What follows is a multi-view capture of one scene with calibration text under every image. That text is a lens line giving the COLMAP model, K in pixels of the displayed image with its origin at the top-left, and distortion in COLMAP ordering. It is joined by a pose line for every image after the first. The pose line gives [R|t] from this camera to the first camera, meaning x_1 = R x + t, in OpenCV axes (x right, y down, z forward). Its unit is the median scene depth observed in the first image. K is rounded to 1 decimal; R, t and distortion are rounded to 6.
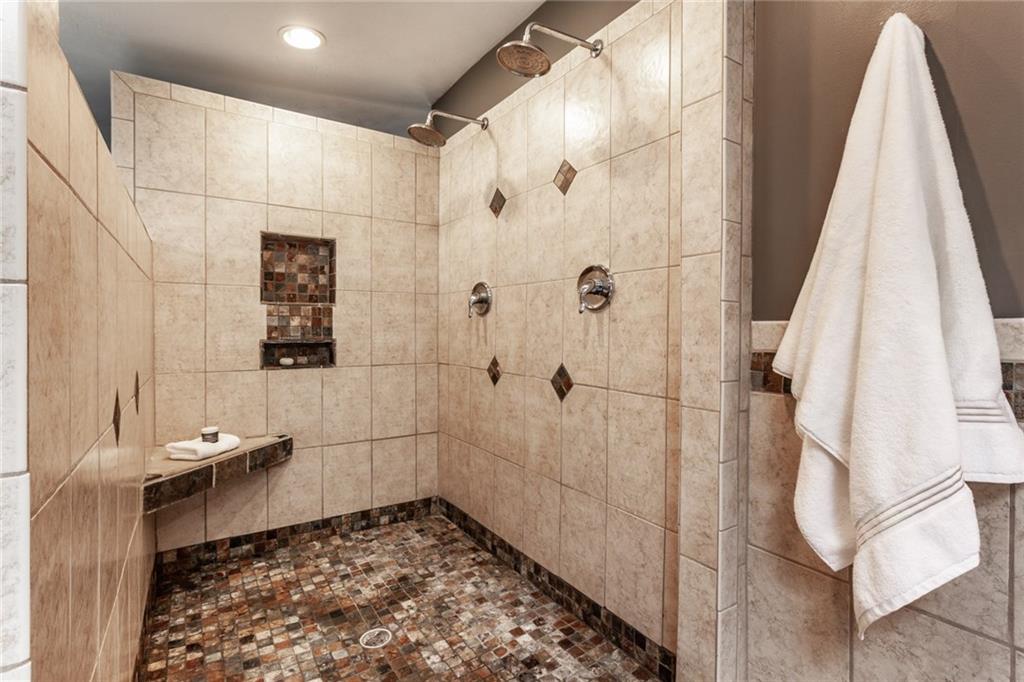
lens RADIAL K [[503.9, 0, 512.0], [0, 503.9, 341.0], [0, 0, 1]] dist [-0.000585, -0.000014]
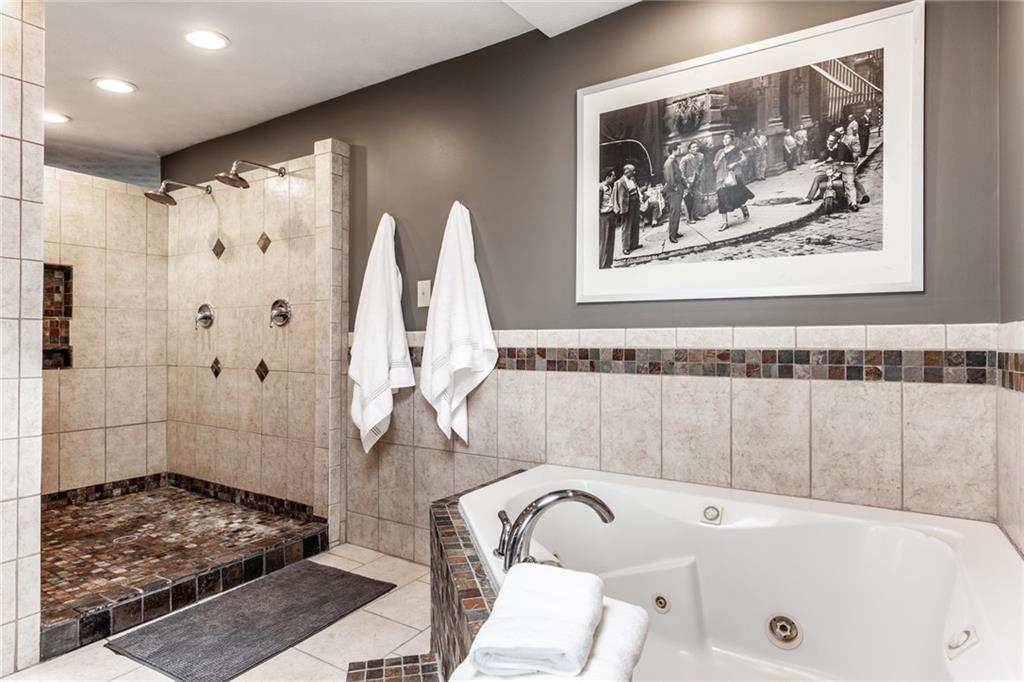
lens RADIAL K [[561.2, 0, 512.0], [0, 561.2, 341.0], [0, 0, 1]] dist [0.002076, 0.001190]
pose [[0.909096, -0.001763, 0.416584, 0.062328], [0.012940, 0.999628, -0.024008, 0.033290], [-0.416386, 0.027216, 0.908780, -0.765327]]
